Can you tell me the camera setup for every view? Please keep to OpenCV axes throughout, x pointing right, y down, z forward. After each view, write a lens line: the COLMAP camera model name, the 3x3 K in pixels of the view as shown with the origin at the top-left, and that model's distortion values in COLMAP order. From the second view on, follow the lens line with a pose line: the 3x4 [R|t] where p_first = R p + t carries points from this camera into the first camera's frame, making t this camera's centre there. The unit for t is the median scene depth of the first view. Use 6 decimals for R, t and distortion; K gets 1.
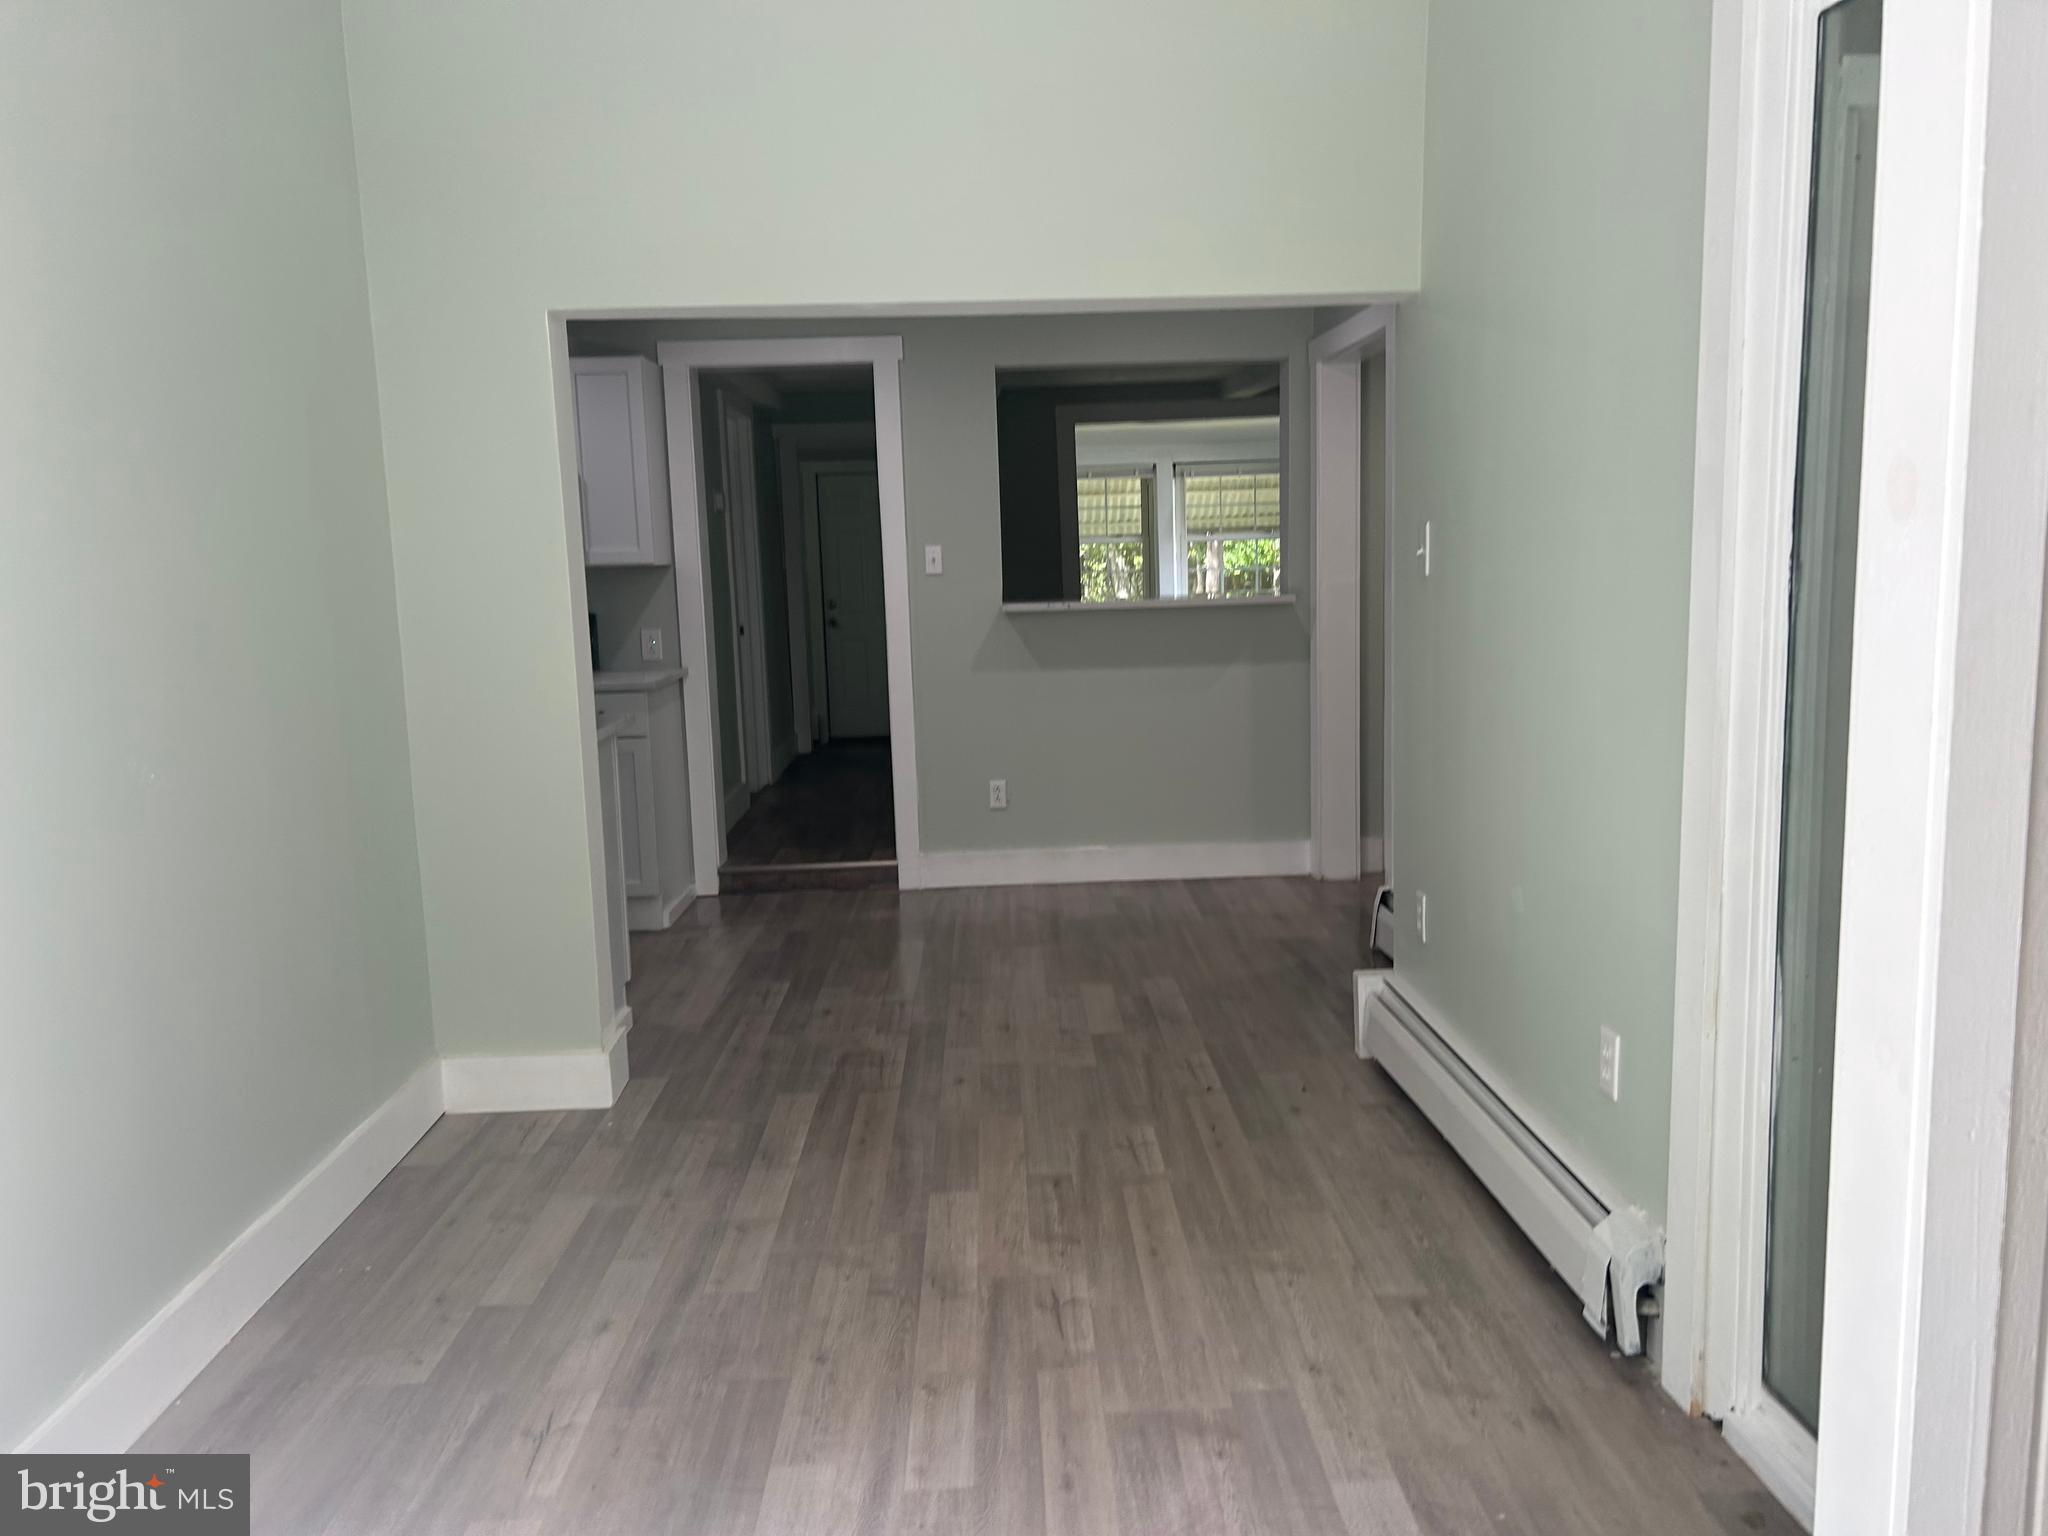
lens RADIAL K [[1538.2, 0, 1028.8], [0, 1538.2, 778.5], [0, 0, 1]] dist [0.053093, -0.062683]
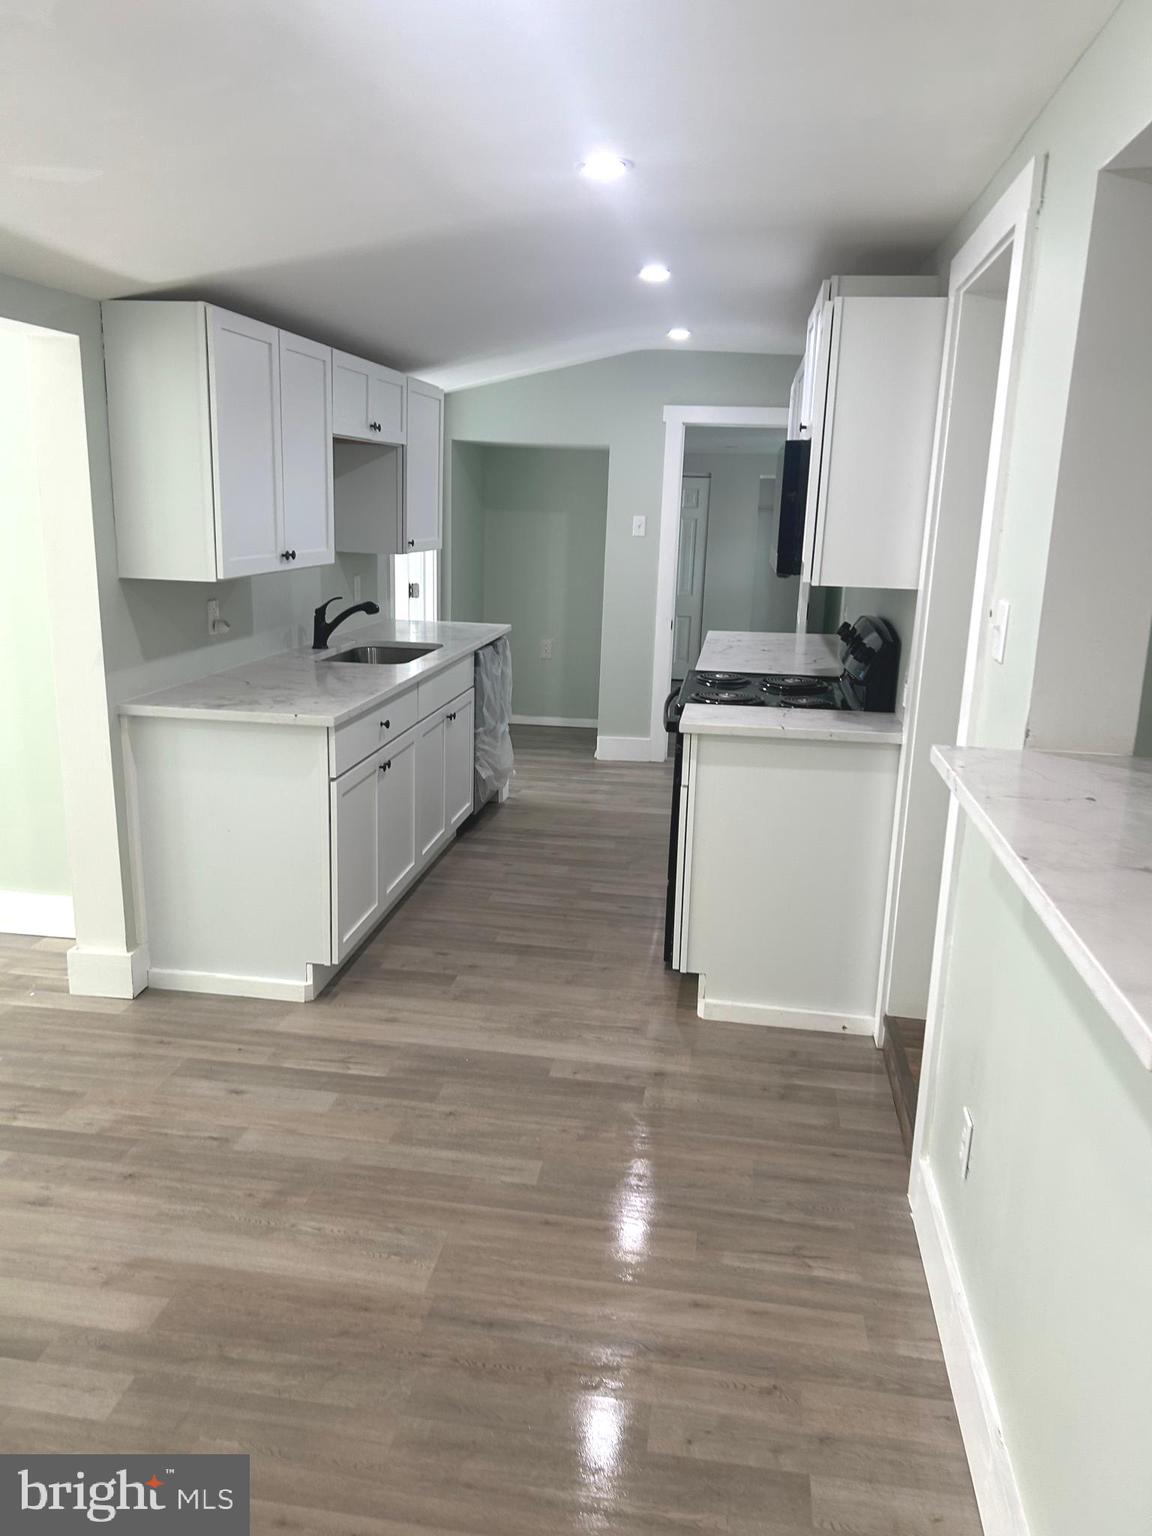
lens RADIAL K [[1153.6, 0, 585.4], [0, 1153.6, 763.1], [0, 0, 1]] dist [0.053093, -0.062683]
pose [[-0.169550, 0.242541, -0.955210, 0.472673], [-0.174048, 0.946639, 0.271259, -0.268284], [0.970031, 0.212244, -0.118289, 1.379518]]
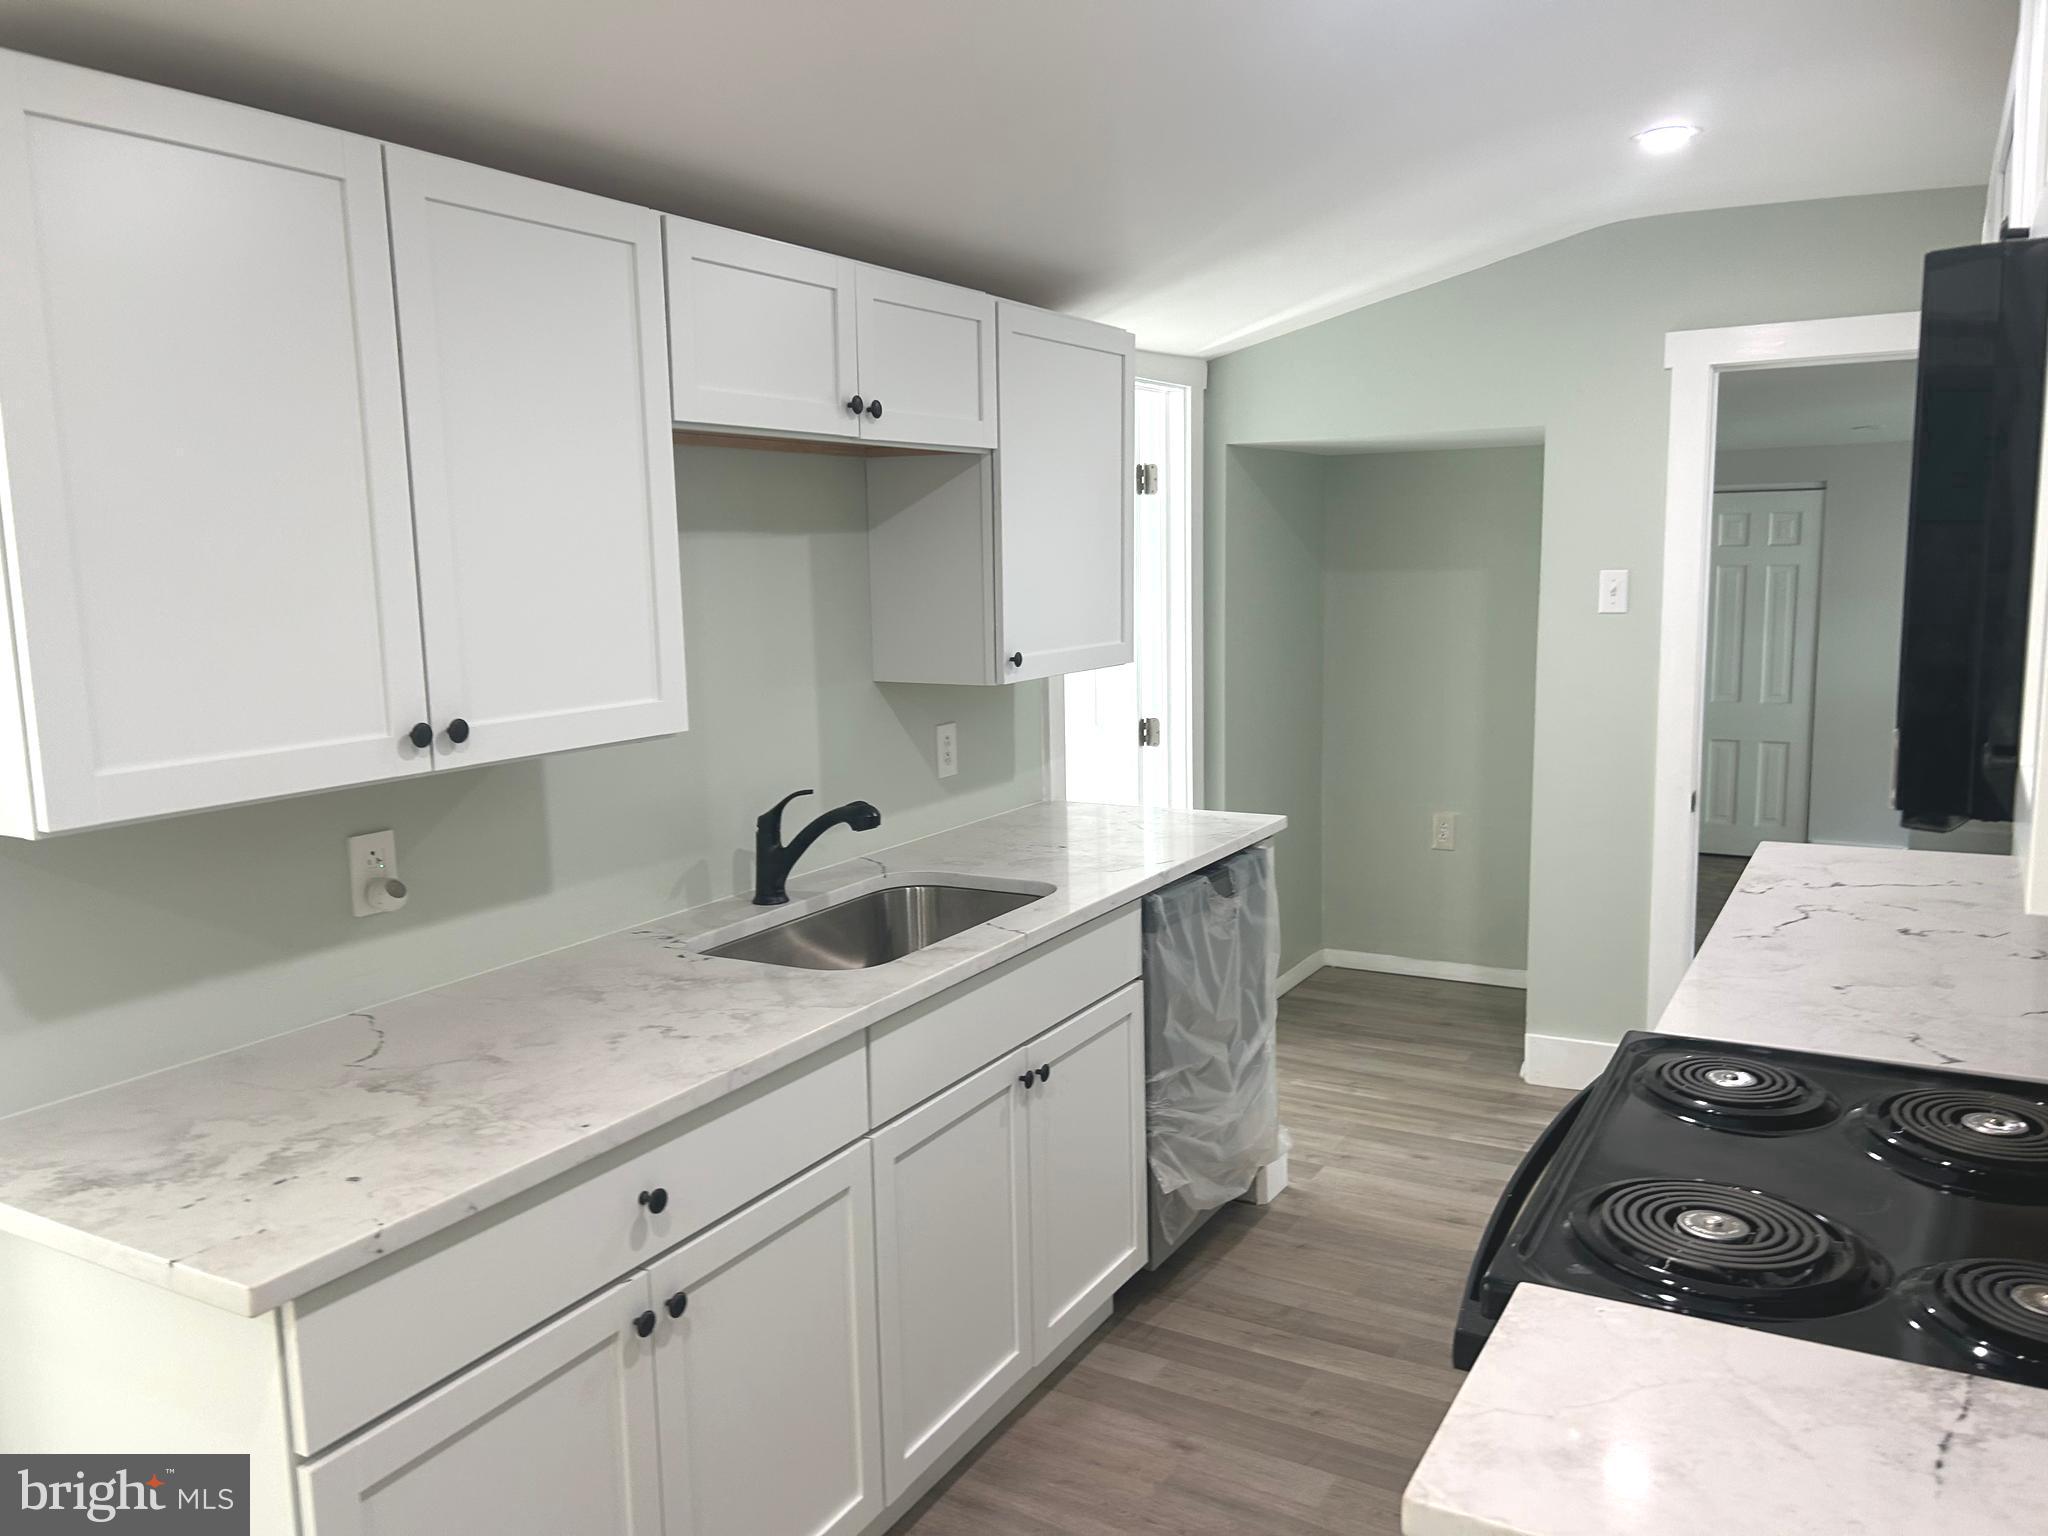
lens RADIAL K [[1538.2, 0, 1037.1], [0, 1538.2, 765.3], [0, 0, 1]] dist [0.053093, -0.062683]
pose [[-0.522573, 0.155337, -0.838324, -0.107454], [-0.092699, 0.967082, 0.236980, -0.251693], [0.847540, 0.201551, -0.490971, 1.390798]]
